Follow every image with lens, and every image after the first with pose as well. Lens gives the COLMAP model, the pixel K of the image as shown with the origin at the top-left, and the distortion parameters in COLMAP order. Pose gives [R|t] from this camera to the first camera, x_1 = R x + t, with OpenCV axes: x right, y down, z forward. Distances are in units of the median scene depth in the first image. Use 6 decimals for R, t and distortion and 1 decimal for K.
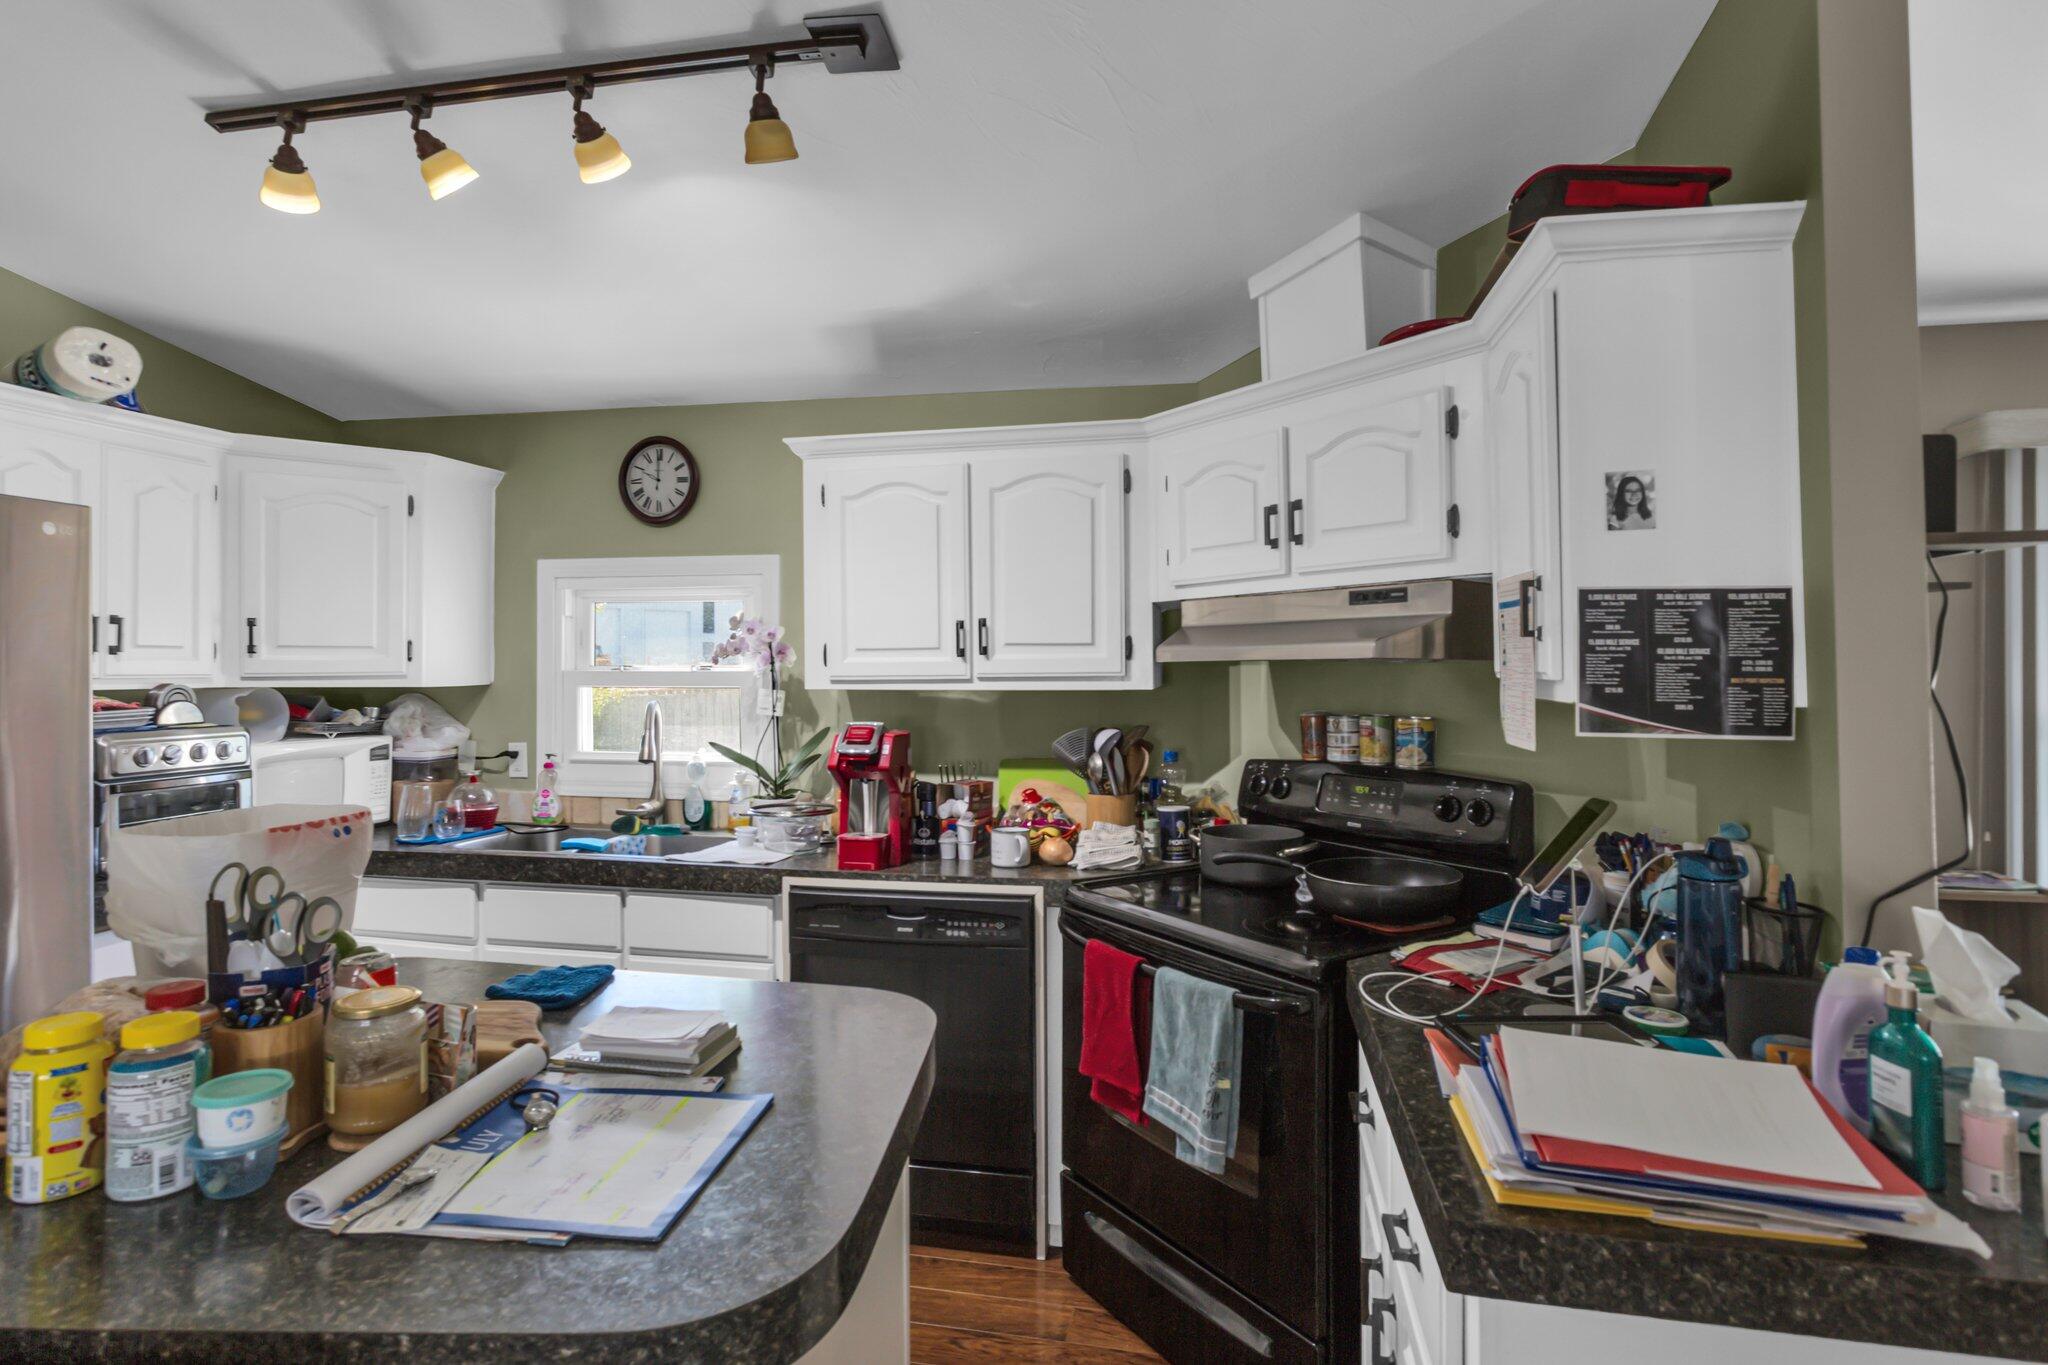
lens RADIAL K [[1048.1, 0, 1004.1], [0, 1048.1, 654.4], [0, 0, 1]] dist [-0.001029, 0.002352]
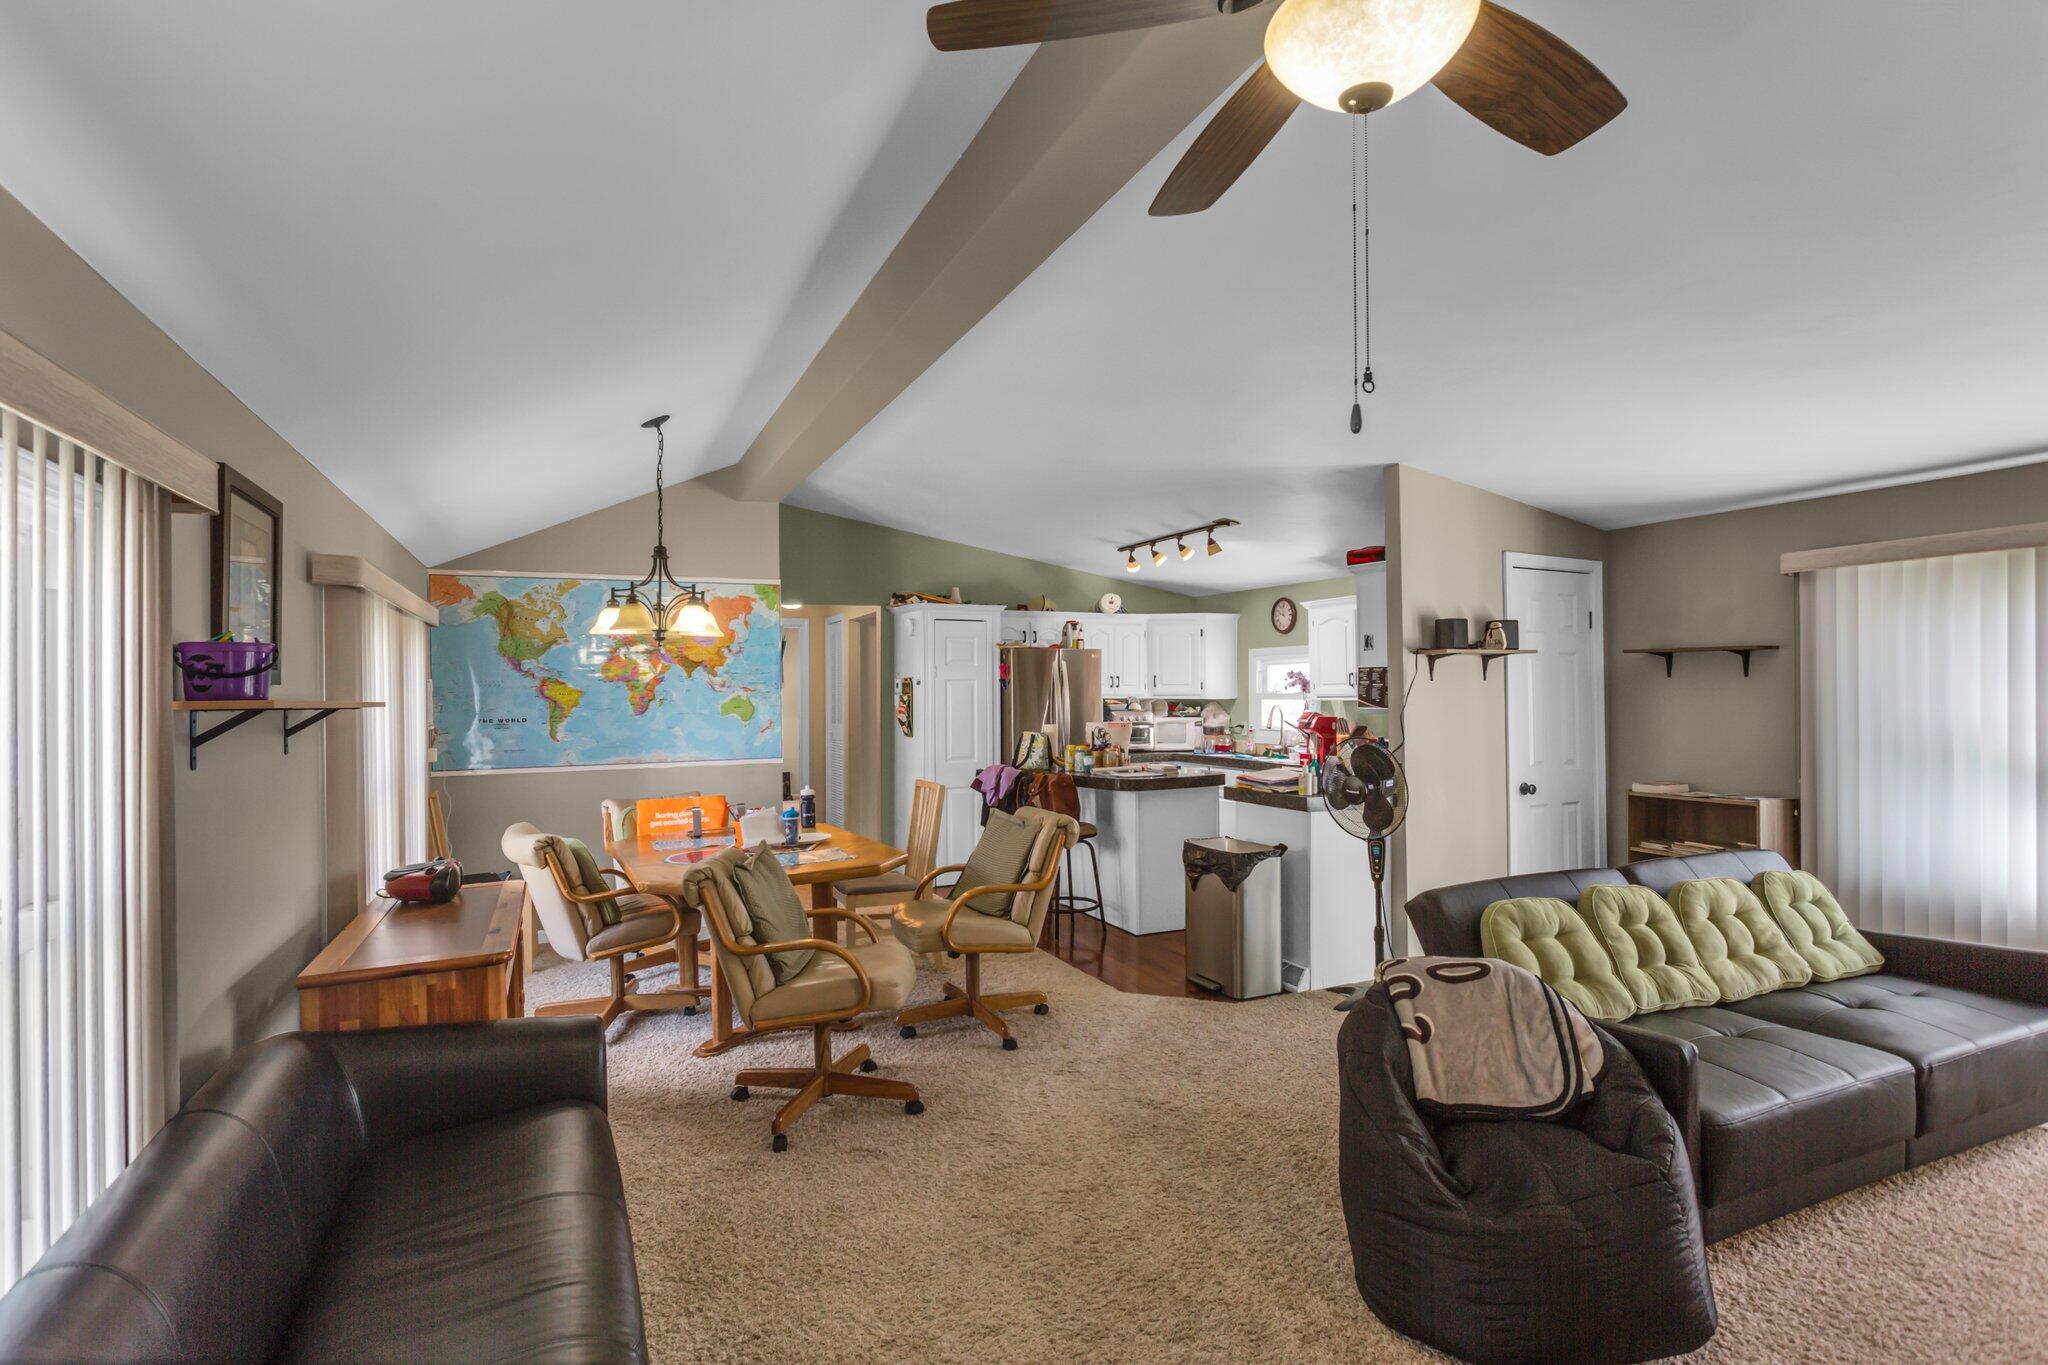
lens RADIAL K [[1016.4, 0, 1036.2], [0, 1016.4, 693.2], [0, 0, 1]] dist [-0.001147, 0.001490]
pose [[0.611818, -0.001429, -0.790997, 1.241053], [0.008564, 0.999952, 0.004818, 0.000017], [0.790952, -0.009722, 0.611801, -0.945739]]
